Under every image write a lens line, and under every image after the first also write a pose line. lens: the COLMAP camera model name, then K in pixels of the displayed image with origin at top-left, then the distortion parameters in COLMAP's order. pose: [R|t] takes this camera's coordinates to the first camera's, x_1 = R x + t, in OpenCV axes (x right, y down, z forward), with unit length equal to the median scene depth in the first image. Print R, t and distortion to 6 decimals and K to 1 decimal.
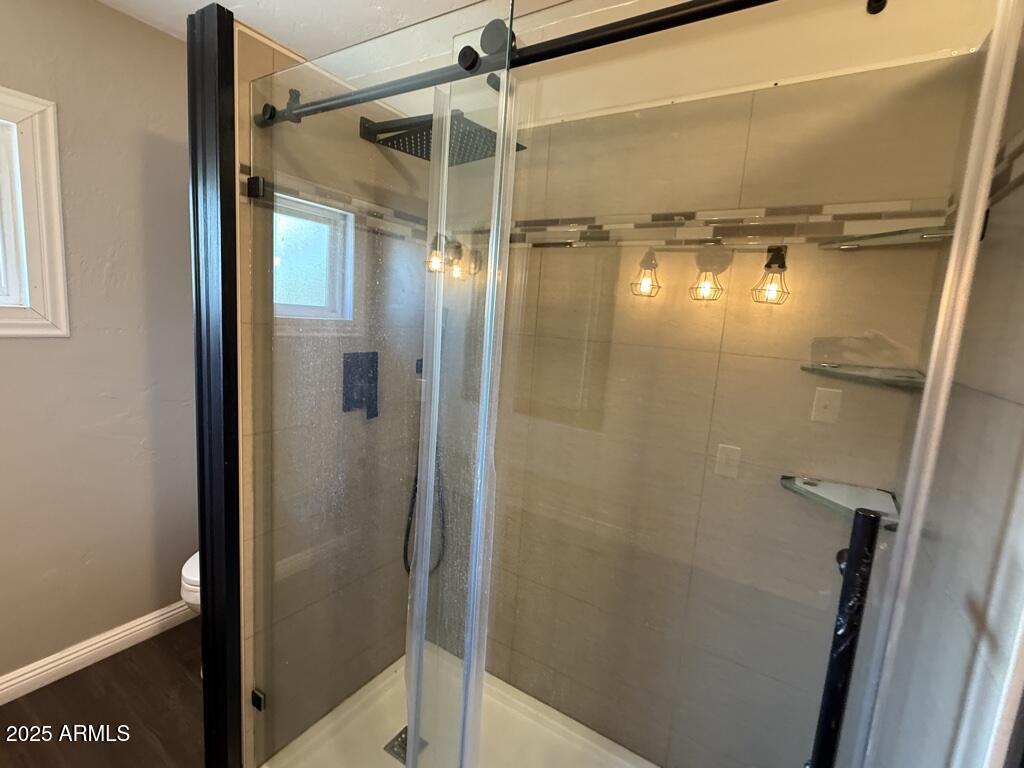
lens RADIAL K [[479.1, 0, 512.0], [0, 479.1, 384.0], [0, 0, 1]] dist [0.001835, 0.000511]
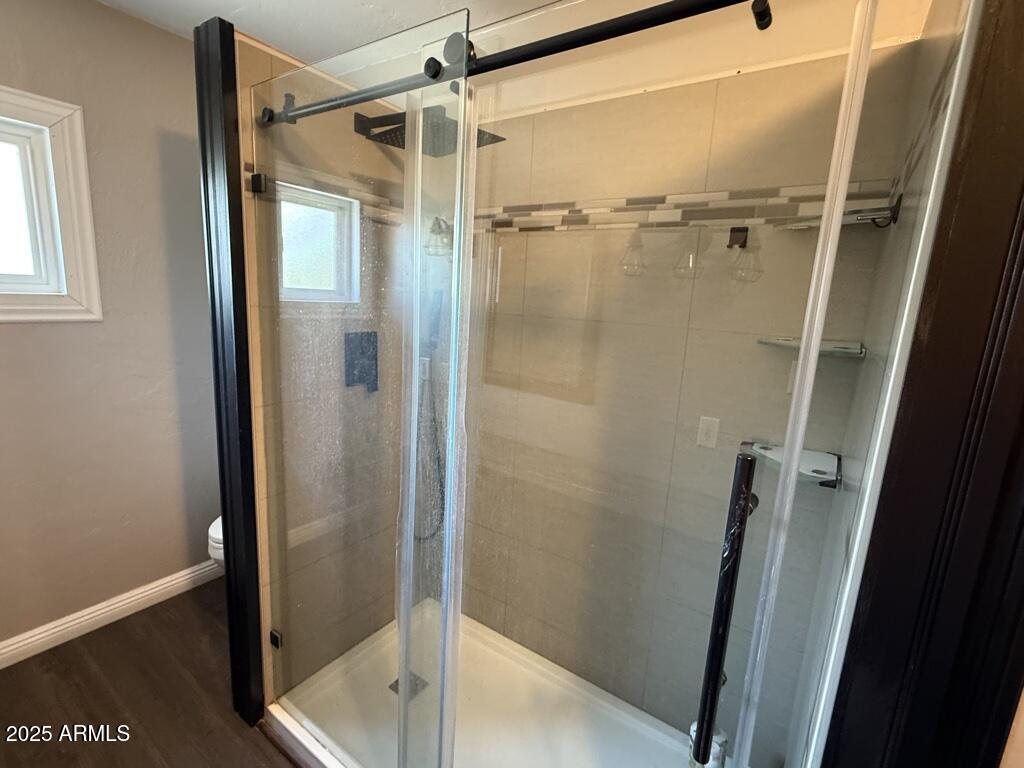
lens RADIAL K [[479.1, 0, 512.0], [0, 479.1, 384.0], [0, 0, 1]] dist [0.001835, 0.000511]
pose [[0.999121, -0.006151, -0.041475, 0.089968], [0.007748, 0.999230, 0.038456, 0.015508], [0.041206, -0.038744, 0.998399, -0.097914]]
